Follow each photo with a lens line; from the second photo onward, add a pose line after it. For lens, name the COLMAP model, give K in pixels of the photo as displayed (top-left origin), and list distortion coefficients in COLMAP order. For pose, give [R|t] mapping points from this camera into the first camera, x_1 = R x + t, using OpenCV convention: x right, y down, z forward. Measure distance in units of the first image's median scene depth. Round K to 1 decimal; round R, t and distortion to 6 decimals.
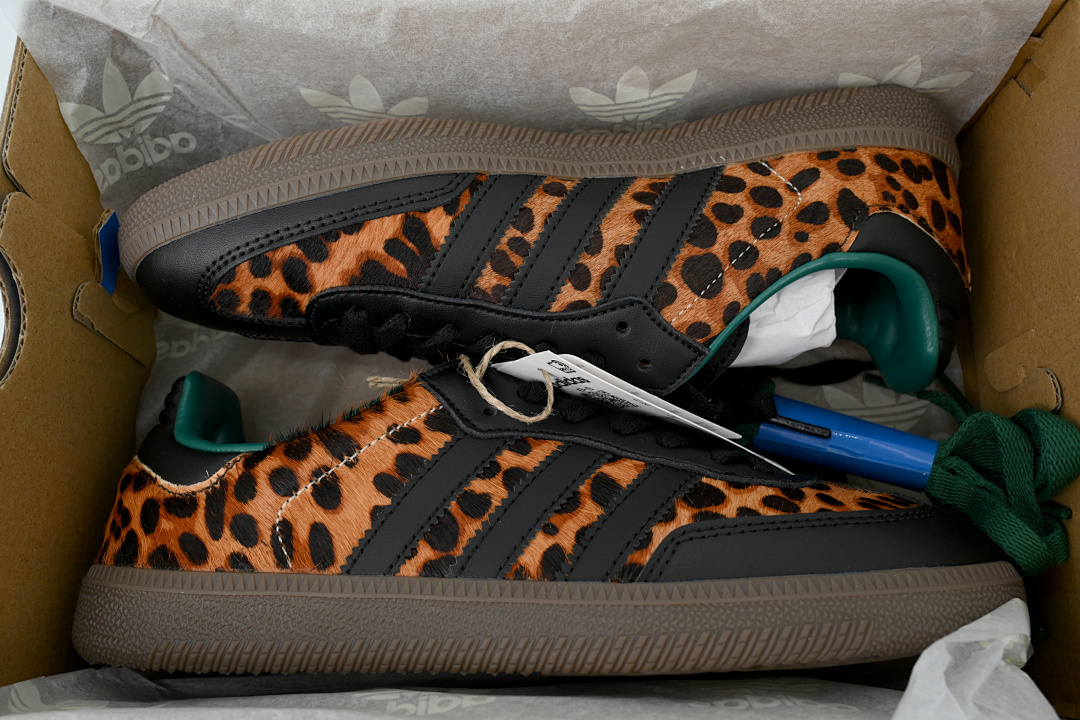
lens RADIAL K [[864.7, 0, 540.0], [0, 864.7, 360.0], [0, 0, 1]] dist [0.001008, -0.000360]
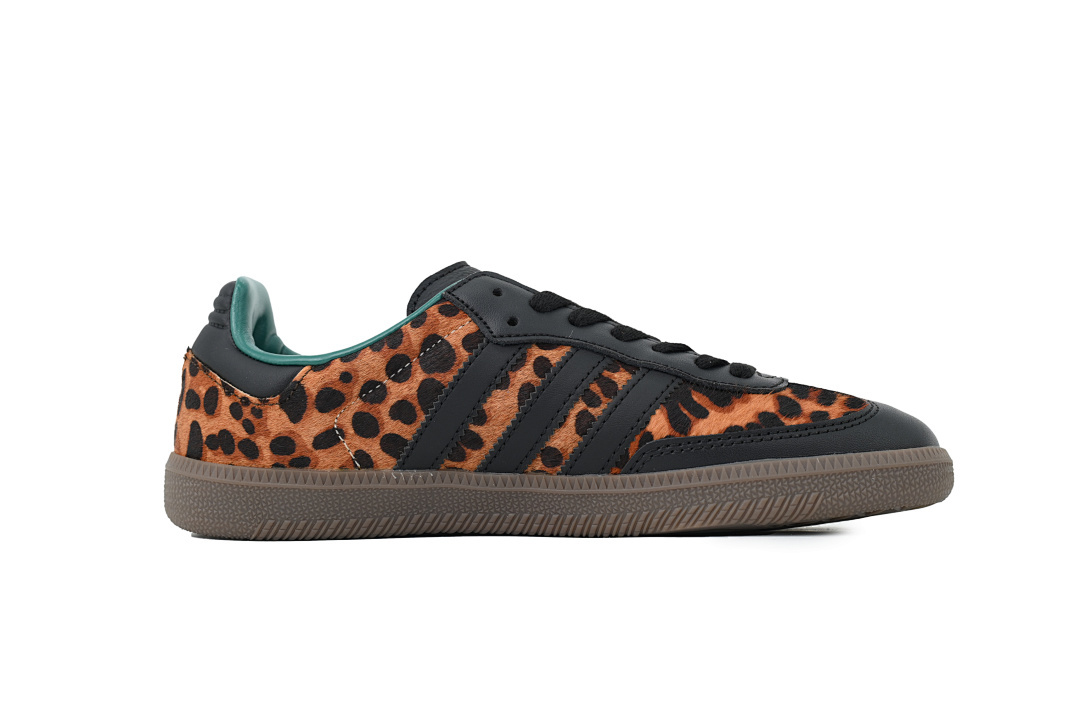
lens RADIAL K [[1228.5, 0, 540.0], [0, 1228.5, 360.0], [0, 0, 1]] dist [0.007225, 0.001462]
pose [[-0.990345, -0.133188, 0.038437, -0.012132], [0.138566, -0.943130, 0.302168, -0.574766], [-0.003994, 0.304577, 0.952479, -0.557113]]
